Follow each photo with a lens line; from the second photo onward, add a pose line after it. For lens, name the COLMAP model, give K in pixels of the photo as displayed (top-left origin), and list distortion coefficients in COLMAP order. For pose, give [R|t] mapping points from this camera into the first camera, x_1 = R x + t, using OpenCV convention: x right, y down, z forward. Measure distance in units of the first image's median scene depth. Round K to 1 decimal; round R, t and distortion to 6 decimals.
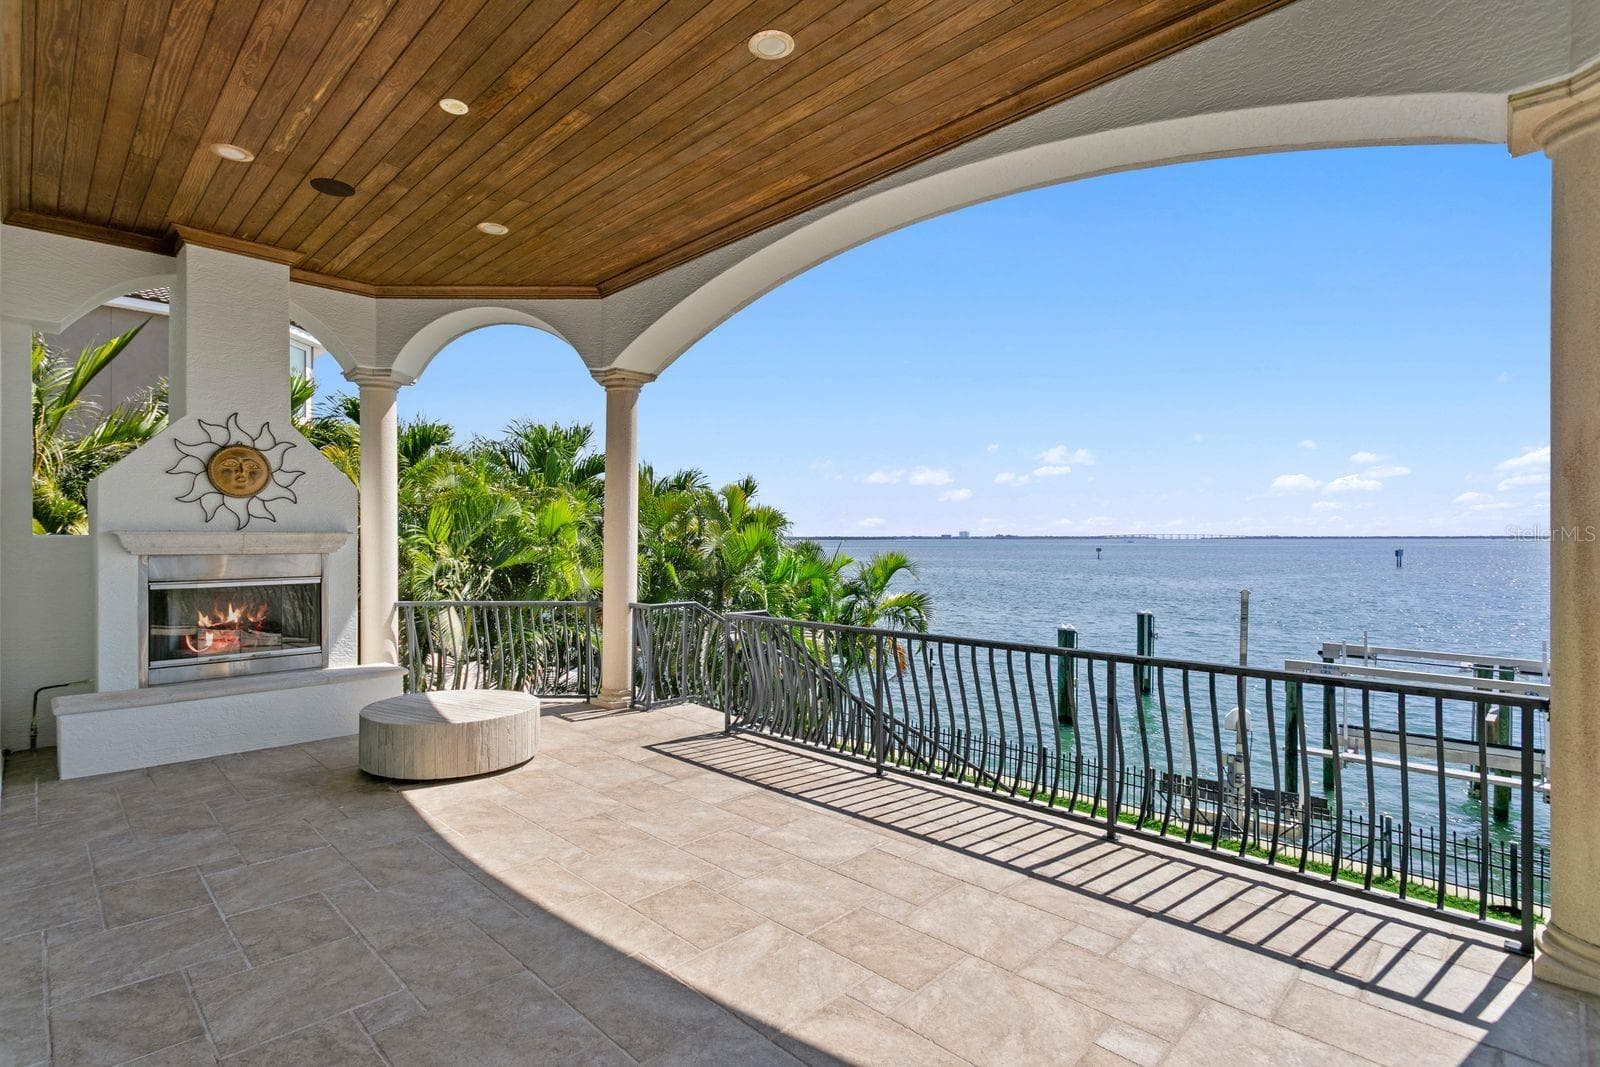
lens RADIAL K [[904.7, 0, 800.0], [0, 904.7, 528.9], [0, 0, 1]] dist [-0.006576, 0.000151]
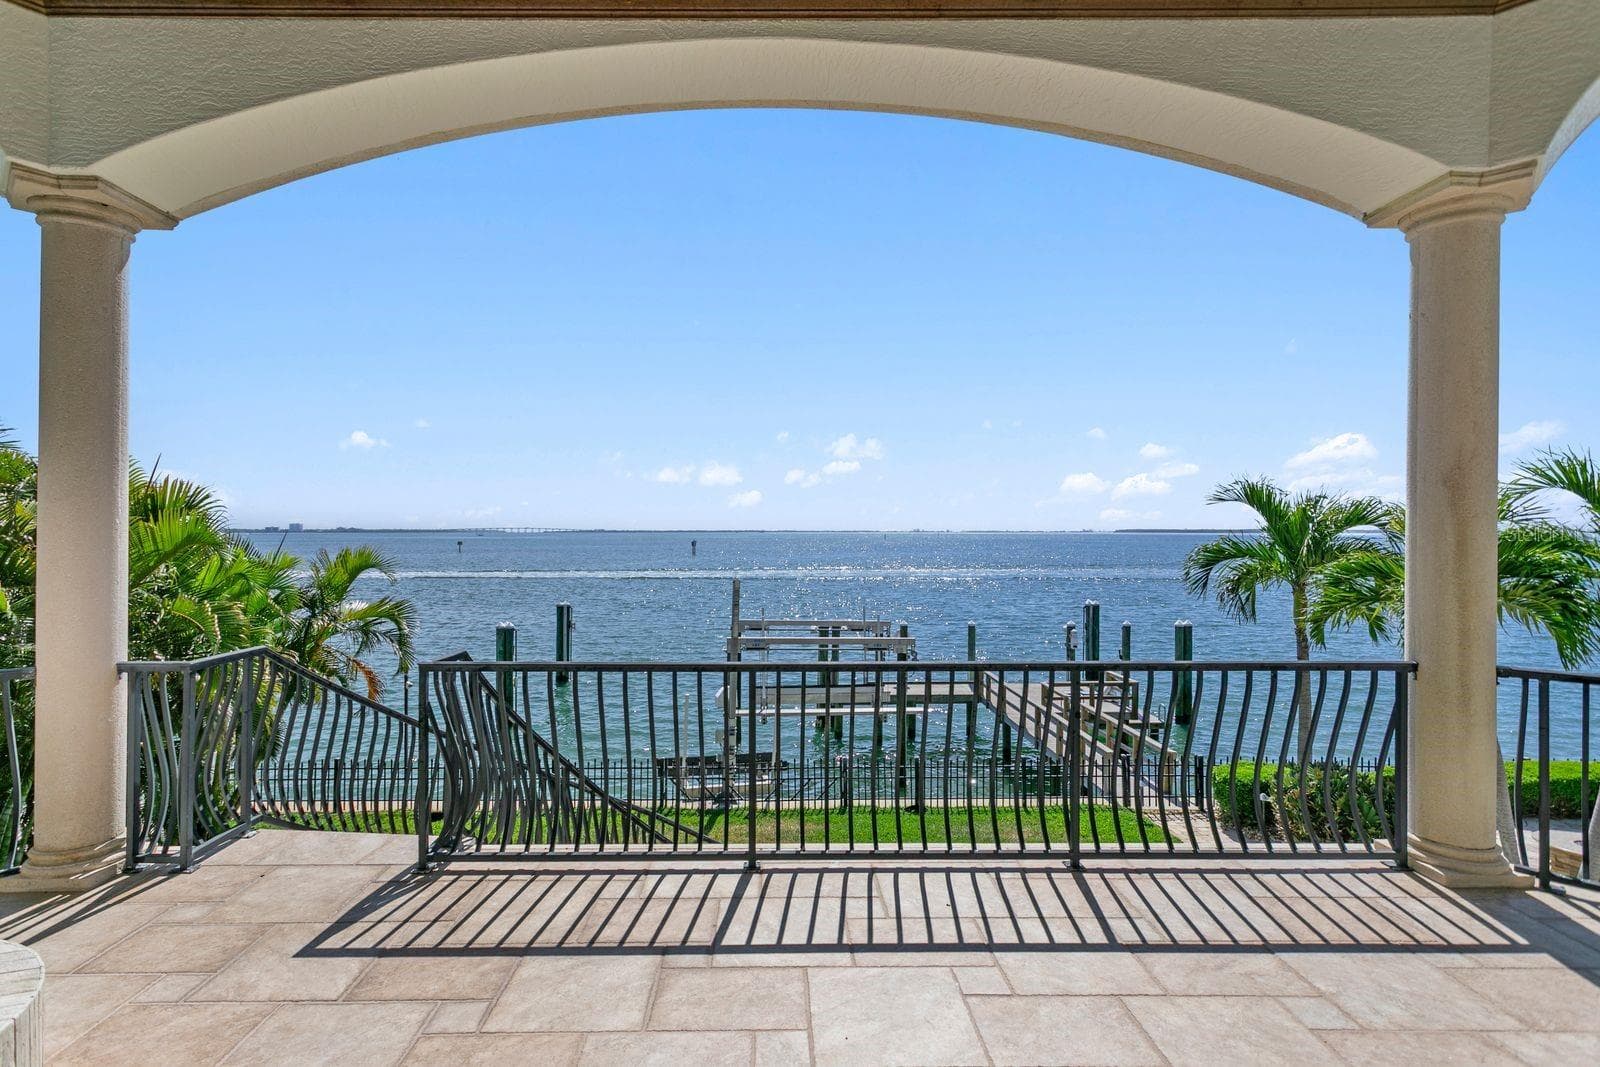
lens RADIAL K [[794.9, 0, 800.1], [0, 794.9, 529.2], [0, 0, 1]] dist [0.001105, 0.002871]
pose [[0.657534, 0.004320, 0.753413, -0.380198], [-0.009696, 0.999949, 0.002729, 0.005975], [-0.753363, -0.009099, 0.657542, 0.603079]]
